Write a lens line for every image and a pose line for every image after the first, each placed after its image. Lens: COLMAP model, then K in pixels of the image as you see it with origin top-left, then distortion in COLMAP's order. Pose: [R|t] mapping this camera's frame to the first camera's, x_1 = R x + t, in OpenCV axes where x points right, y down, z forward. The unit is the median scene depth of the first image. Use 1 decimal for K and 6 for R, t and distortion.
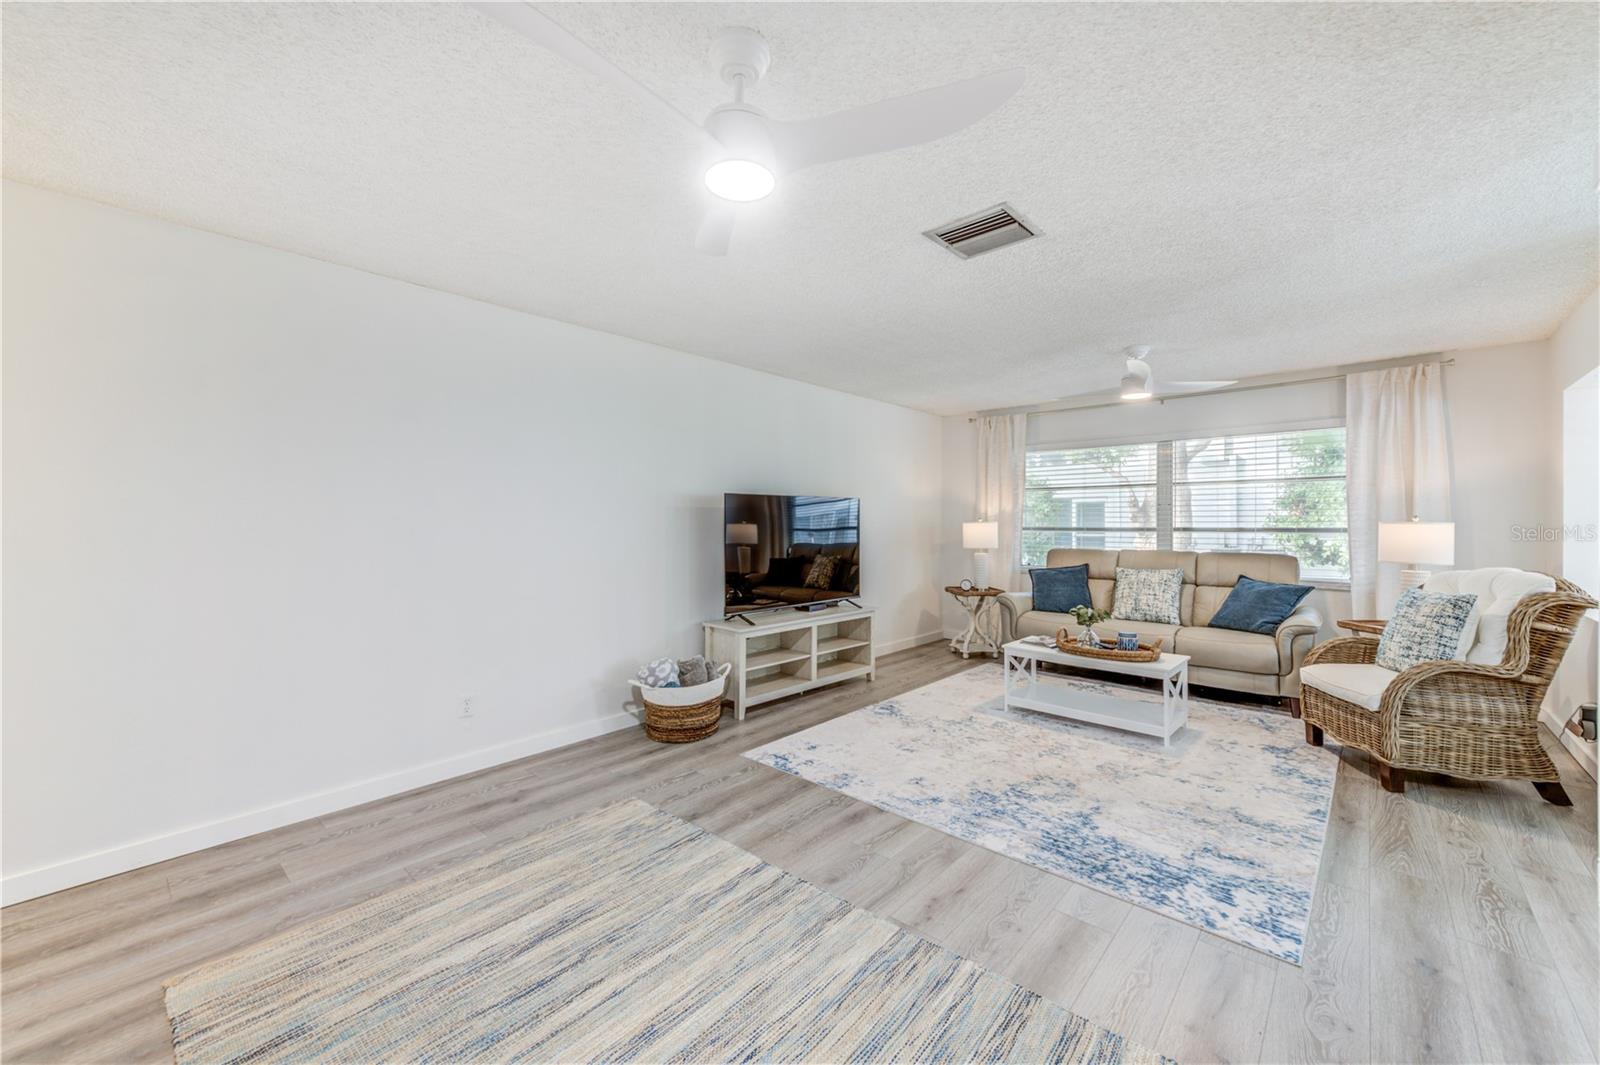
lens RADIAL K [[627.2, 0, 805.6], [0, 627.2, 525.1], [0, 0, 1]] dist [0.026524, -0.000359]
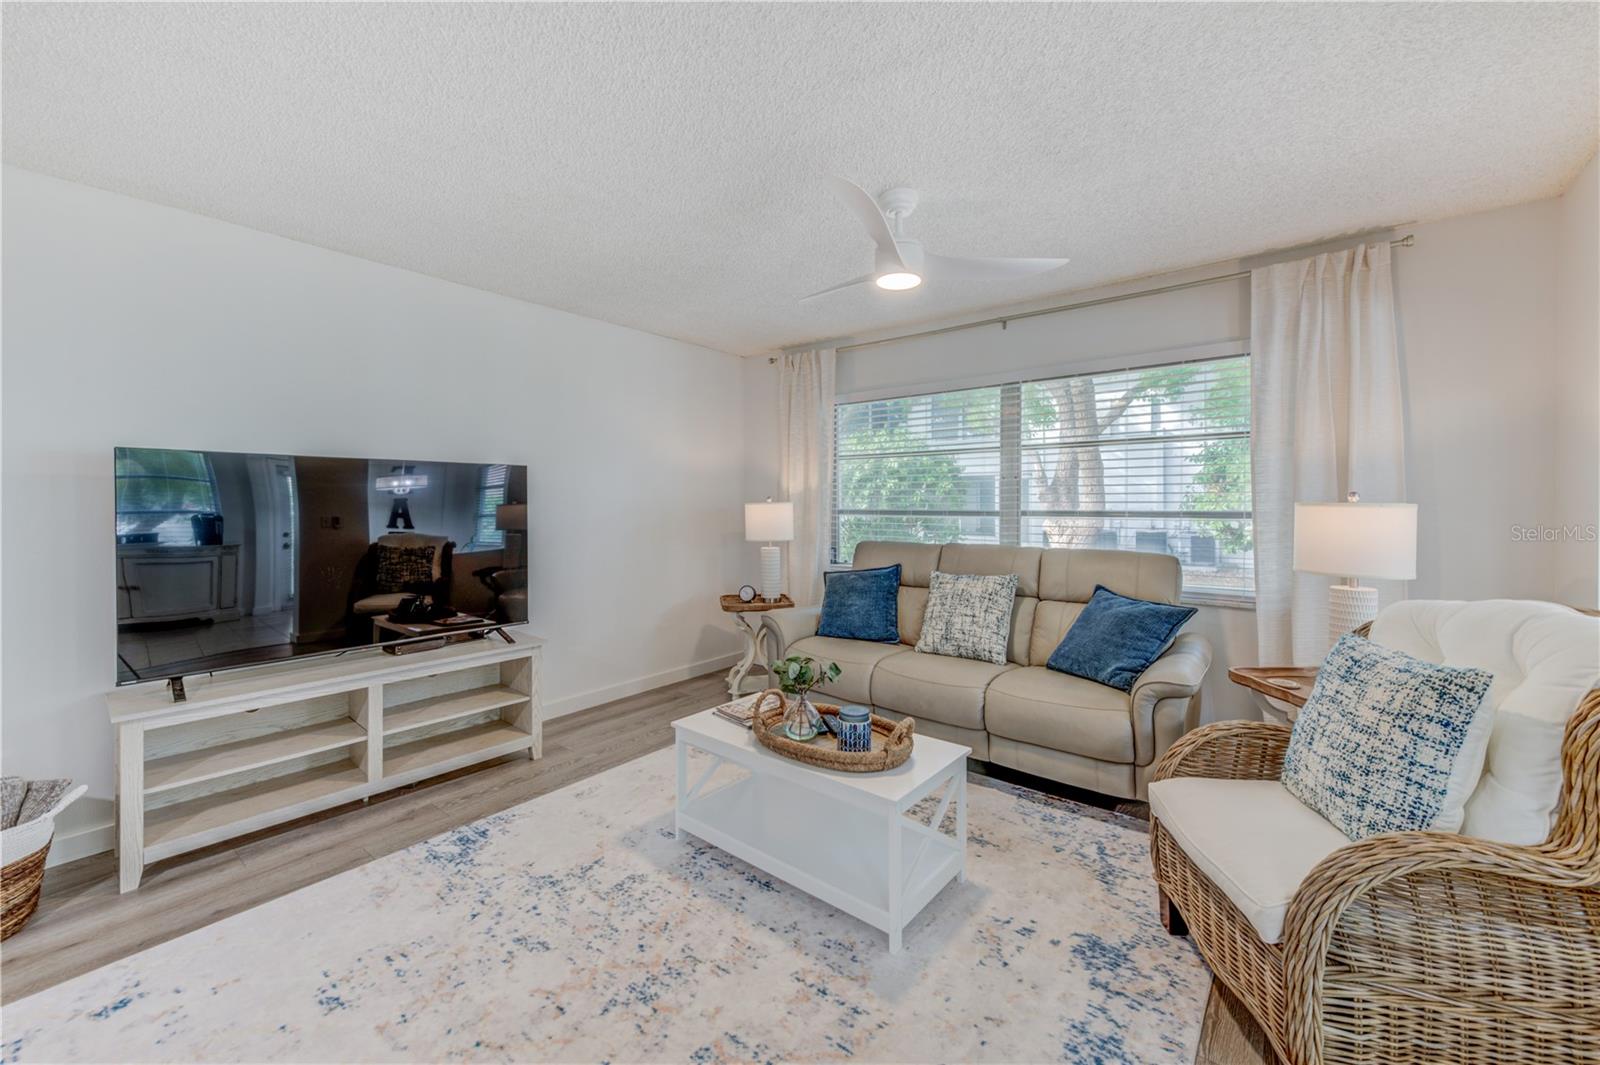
lens RADIAL K [[627.3, 0, 806.8], [0, 627.3, 510.8], [0, 0, 1]] dist [0.015736, -0.000210]
pose [[0.998323, -0.002776, 0.057825, 0.411053], [0.002194, 0.999946, 0.010135, -0.004685], [-0.057850, -0.009991, 0.998275, 0.442154]]
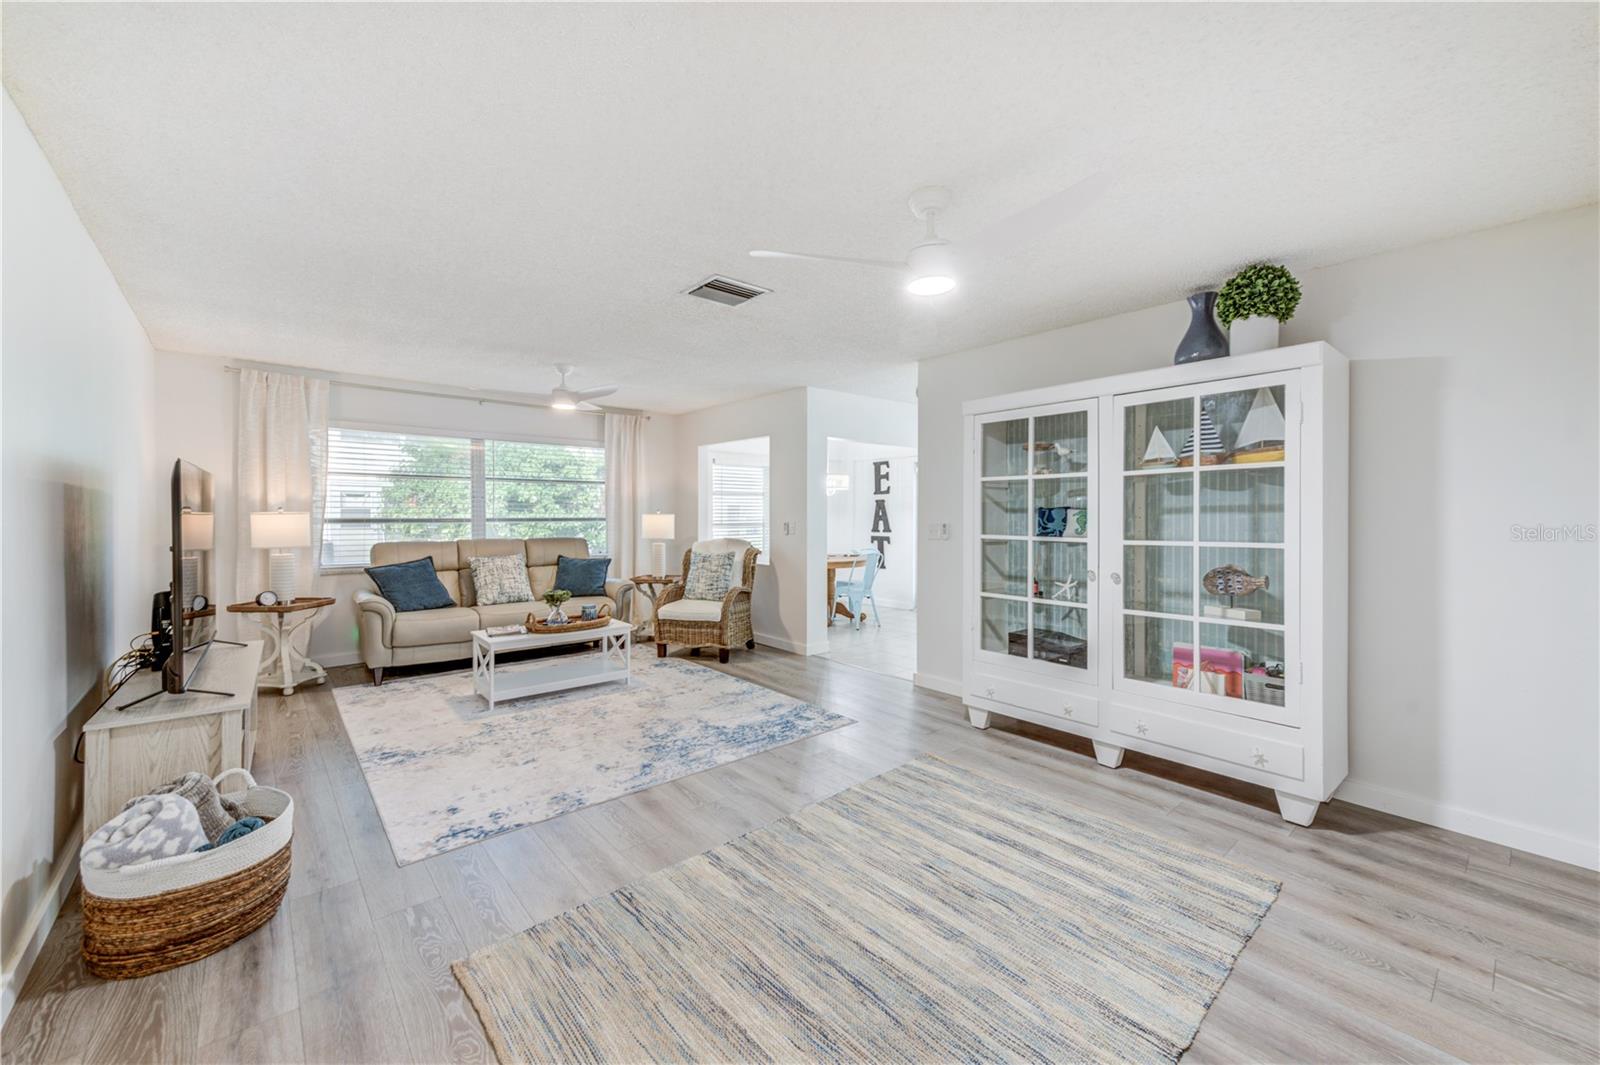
lens RADIAL K [[627.2, 0, 805.6], [0, 627.2, 525.1], [0, 0, 1]] dist [0.026524, -0.000359]
pose [[0.120162, -0.018906, 0.992574, -0.597661], [0.002389, 0.999821, 0.018755, -0.005184], [-0.992751, 0.000118, 0.120186, 0.413371]]
